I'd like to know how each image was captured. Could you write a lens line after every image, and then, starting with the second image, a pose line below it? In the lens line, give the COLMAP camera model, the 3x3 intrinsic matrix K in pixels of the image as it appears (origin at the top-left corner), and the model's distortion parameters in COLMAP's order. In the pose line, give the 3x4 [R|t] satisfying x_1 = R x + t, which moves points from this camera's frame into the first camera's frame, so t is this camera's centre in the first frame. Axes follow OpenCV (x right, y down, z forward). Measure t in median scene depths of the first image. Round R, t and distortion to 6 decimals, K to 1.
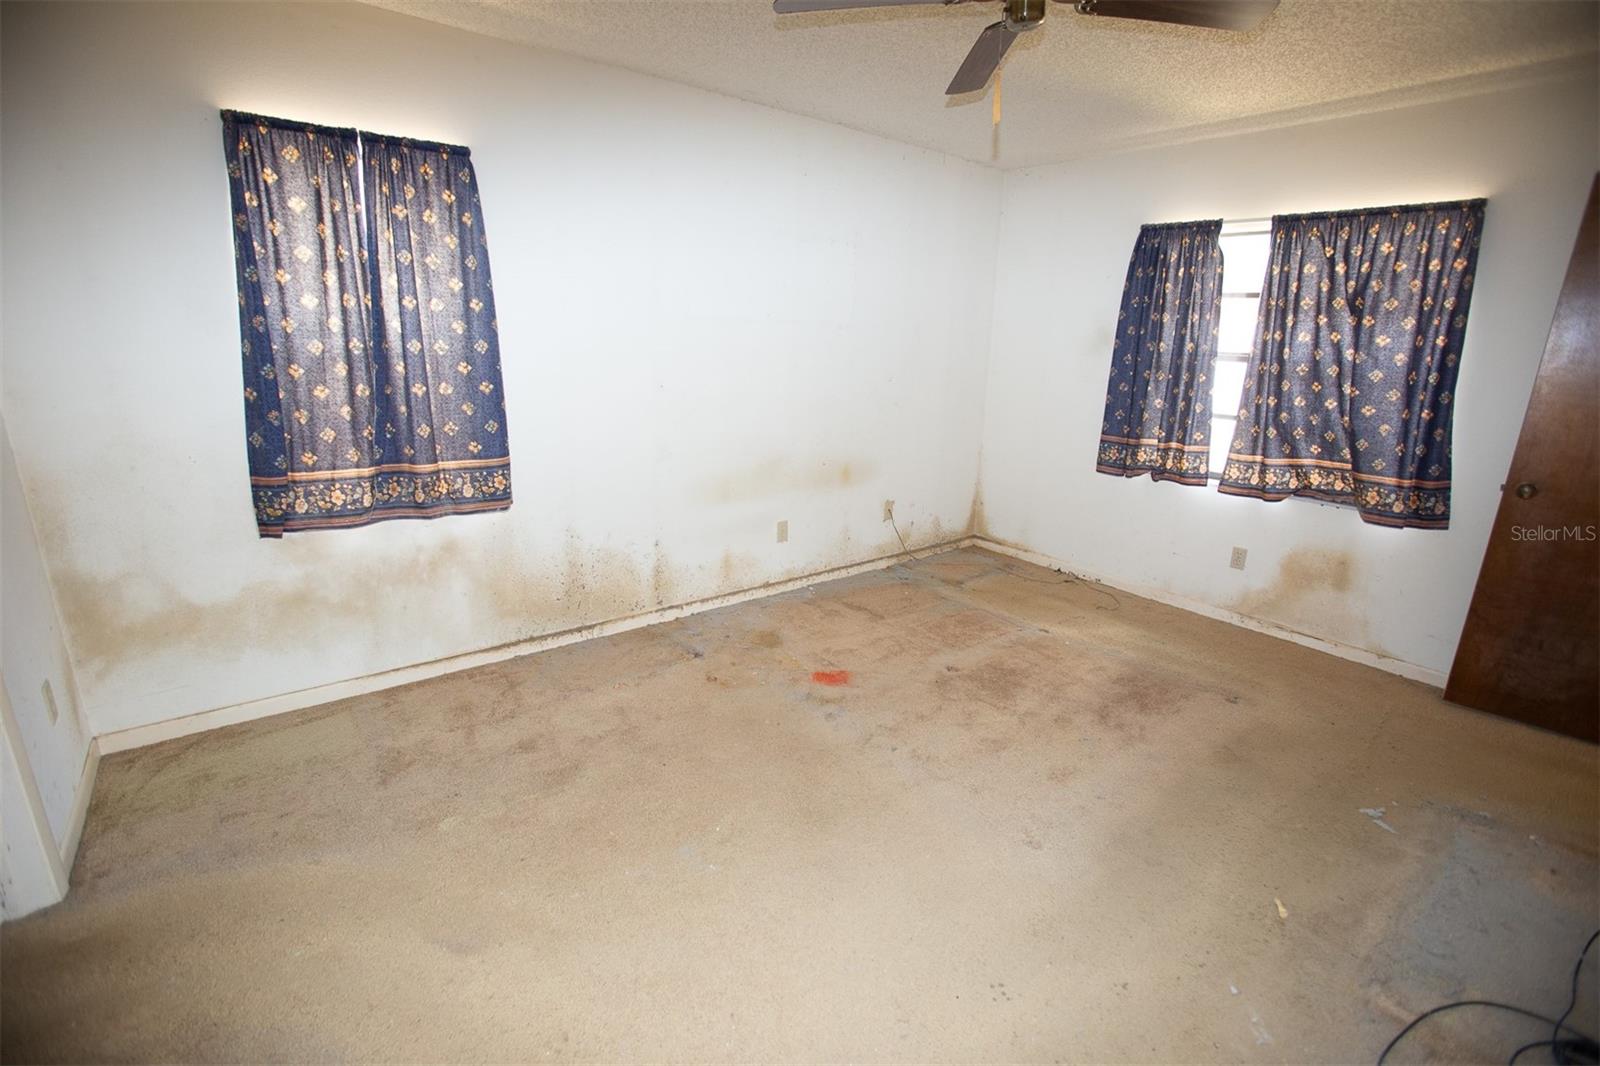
lens RADIAL K [[730.9, 0, 800.0], [0, 730.9, 533.0], [0, 0, 1]] dist [-0.078033, 0.030897]
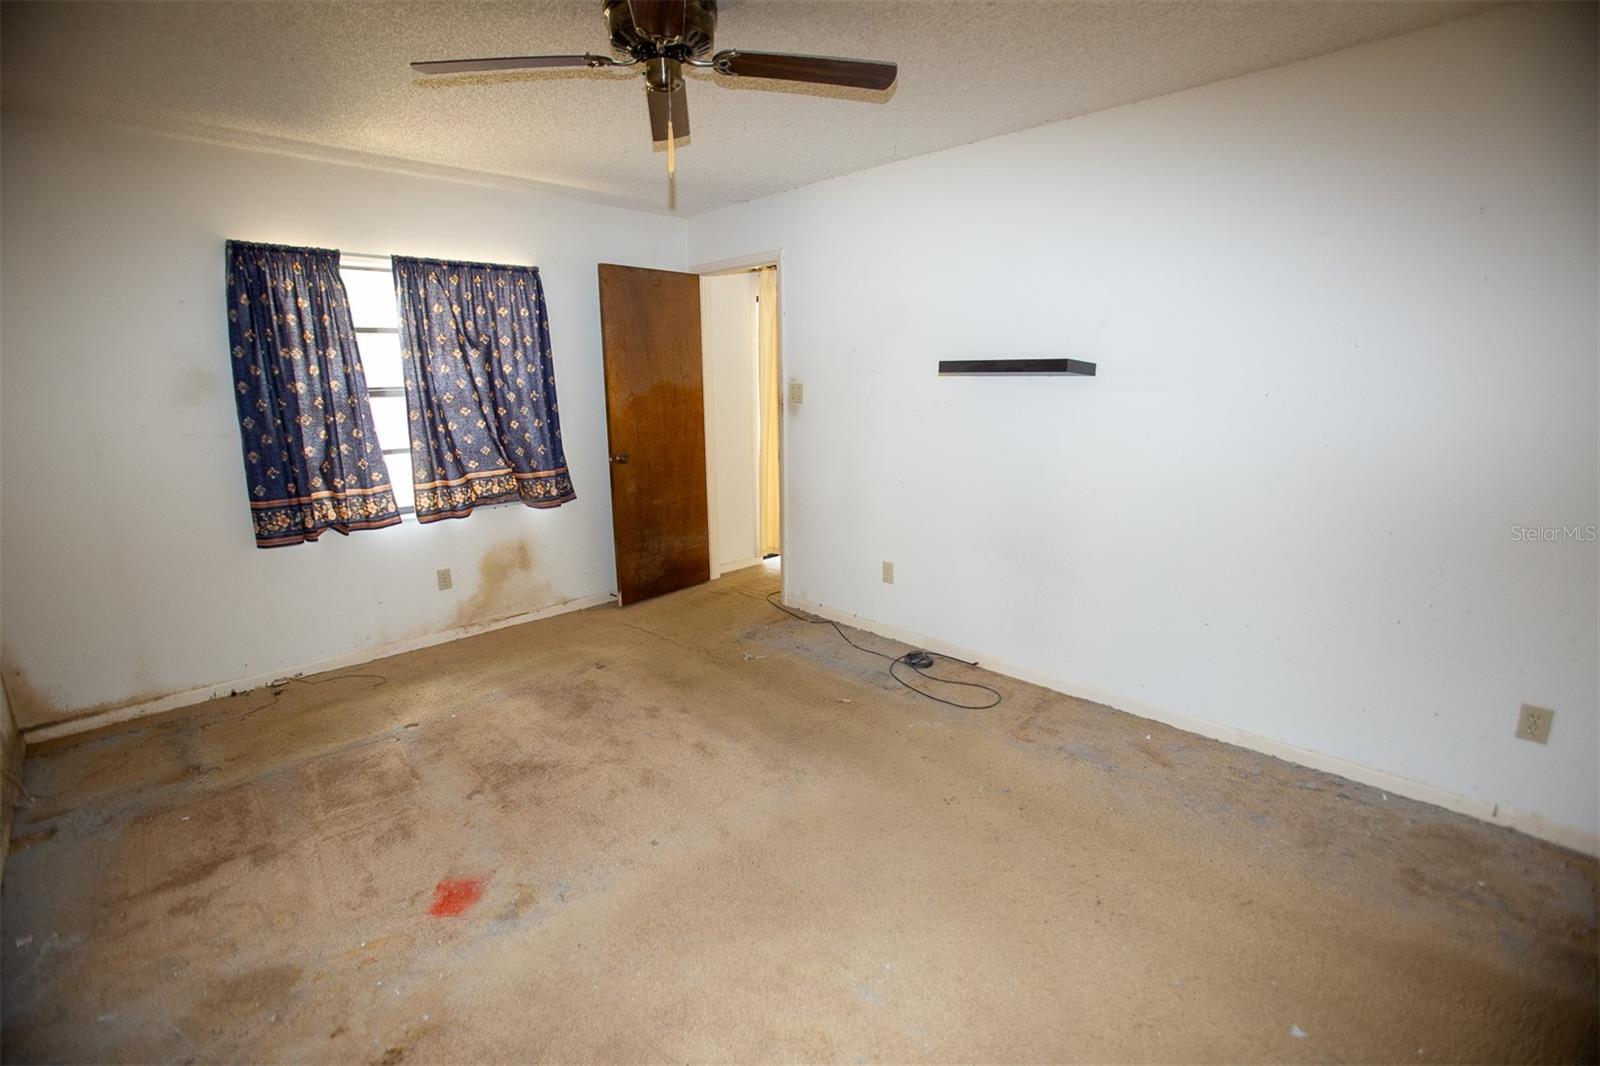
lens RADIAL K [[730.9, 0, 800.0], [0, 730.9, 533.0], [0, 0, 1]] dist [-0.078033, 0.030897]
pose [[-0.114874, -0.238352, 0.964361, -0.462461], [0.269996, 0.926751, 0.261218, -0.167615], [-0.955984, 0.290381, -0.042106, 0.541470]]
